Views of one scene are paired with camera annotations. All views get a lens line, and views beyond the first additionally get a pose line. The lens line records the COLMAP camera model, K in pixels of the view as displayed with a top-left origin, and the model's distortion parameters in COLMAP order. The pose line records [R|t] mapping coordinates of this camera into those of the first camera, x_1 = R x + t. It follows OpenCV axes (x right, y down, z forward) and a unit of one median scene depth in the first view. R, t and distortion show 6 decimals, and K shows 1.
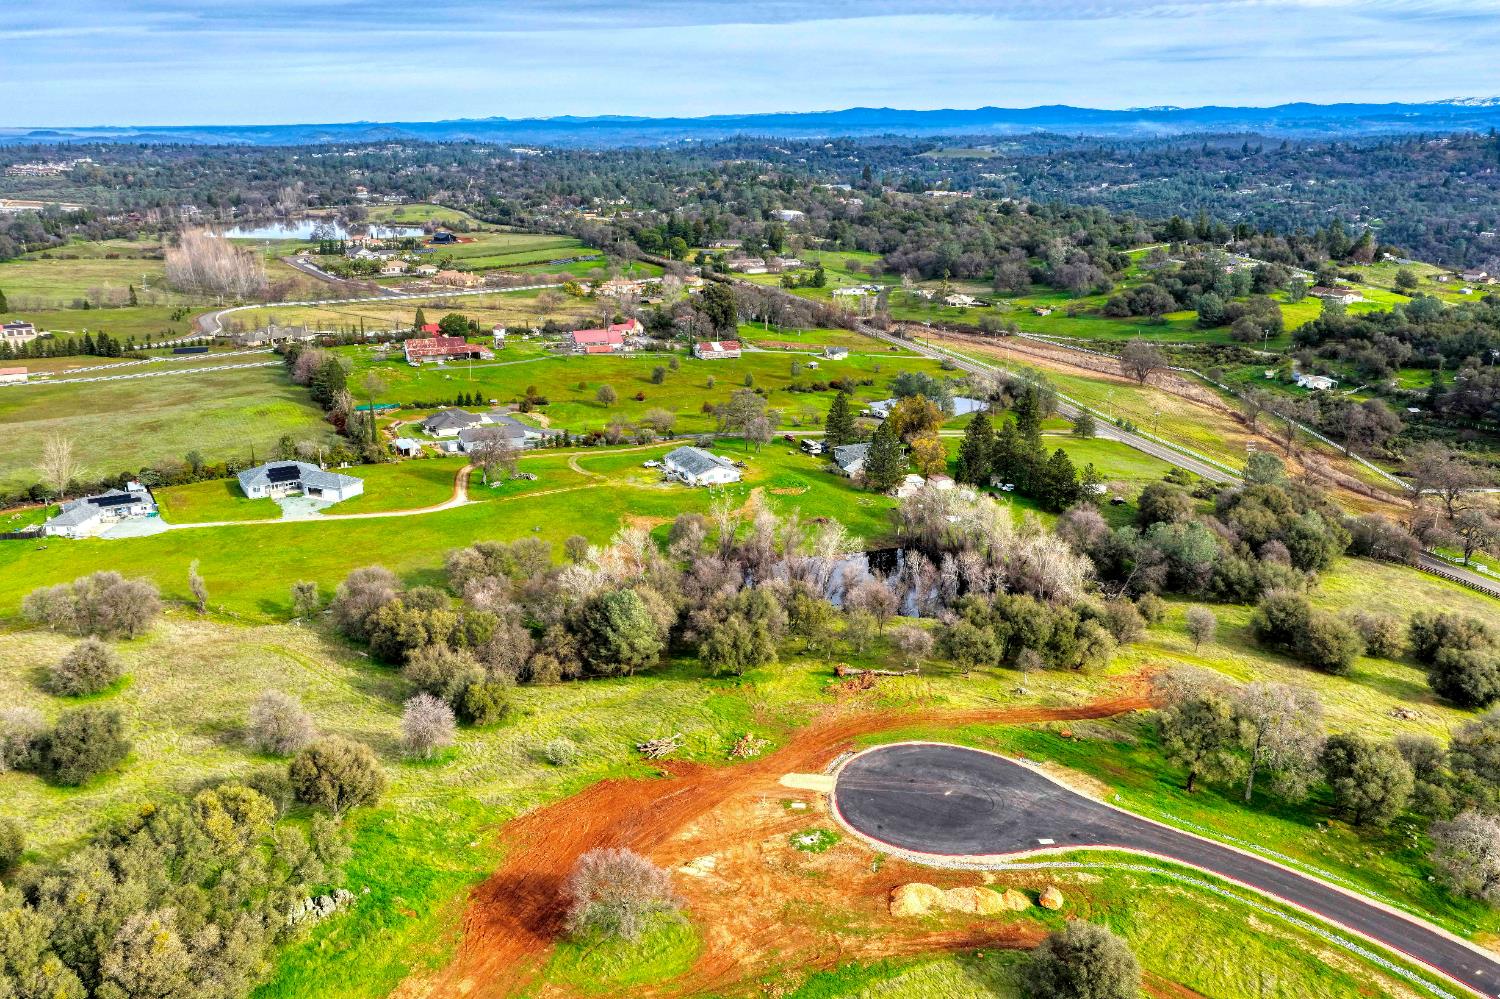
lens RADIAL K [[1242.9, 0, 751.8], [0, 1242.9, 508.3], [0, 0, 1]] dist [-0.020702, 0.053842]
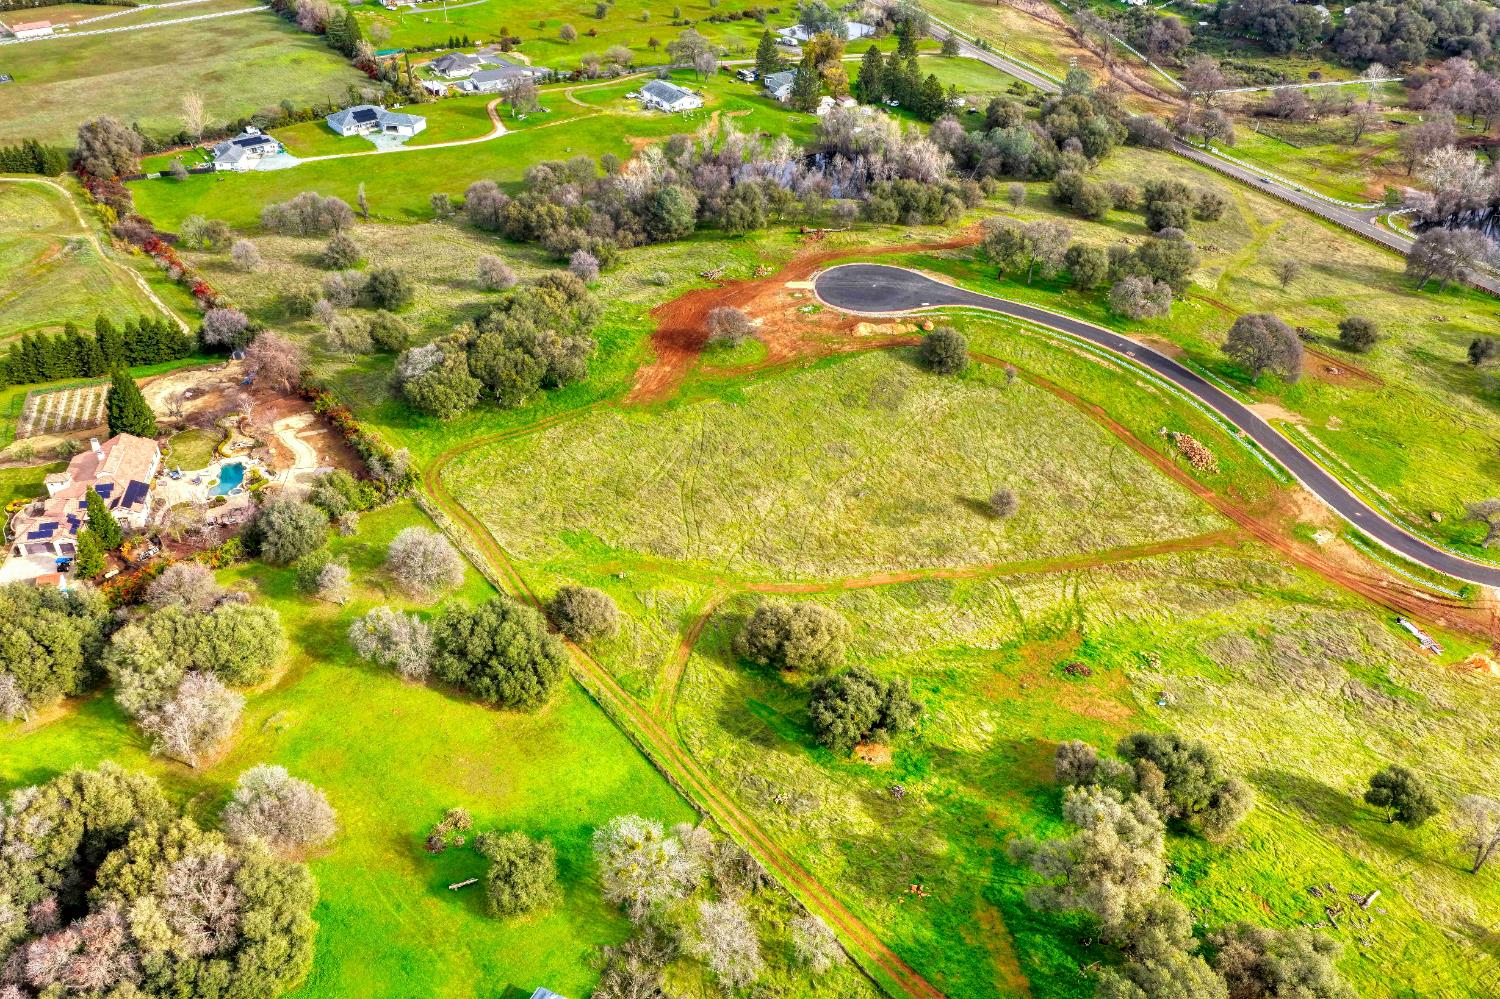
lens RADIAL K [[1242.9, 0, 751.8], [0, 1242.9, 508.3], [0, 0, 1]] dist [-0.020702, 0.053842]
pose [[0.993445, -0.069228, 0.090966, -0.124263], [0.038318, 0.951398, 0.305571, -0.019295], [-0.107699, -0.300083, 0.947814, -0.488849]]
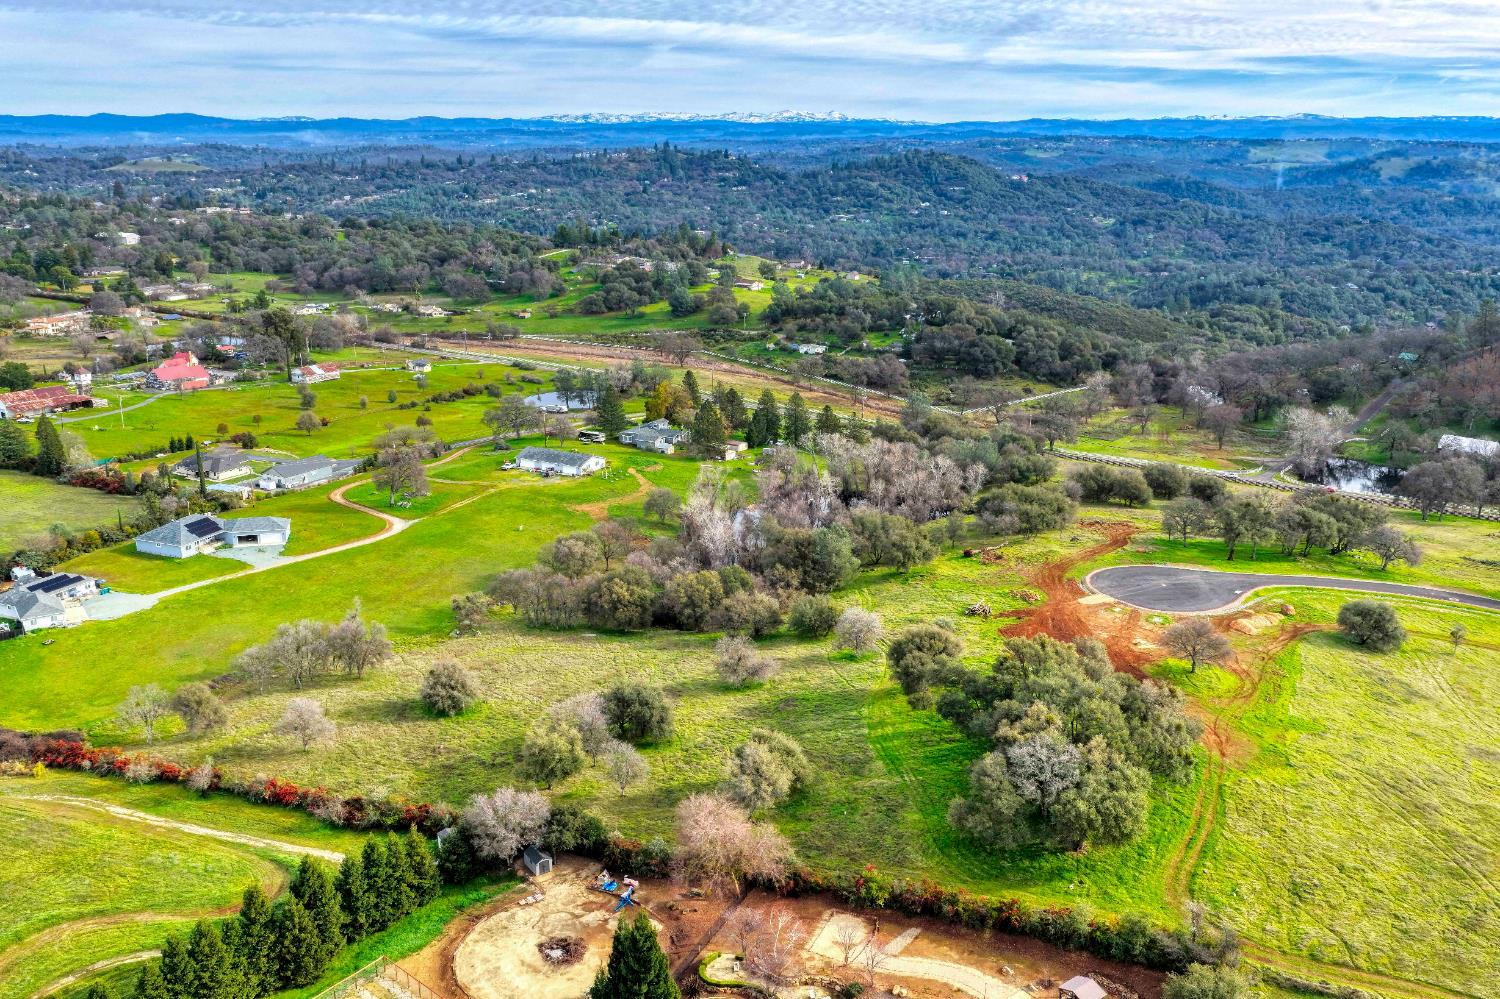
lens RADIAL K [[1242.9, 0, 751.8], [0, 1242.9, 508.3], [0, 0, 1]] dist [-0.020702, 0.053842]
pose [[0.798389, -0.164354, 0.579278, -0.644475], [0.168873, 0.984536, 0.046585, -0.017142], [-0.577976, 0.060632, 0.813798, 0.002318]]
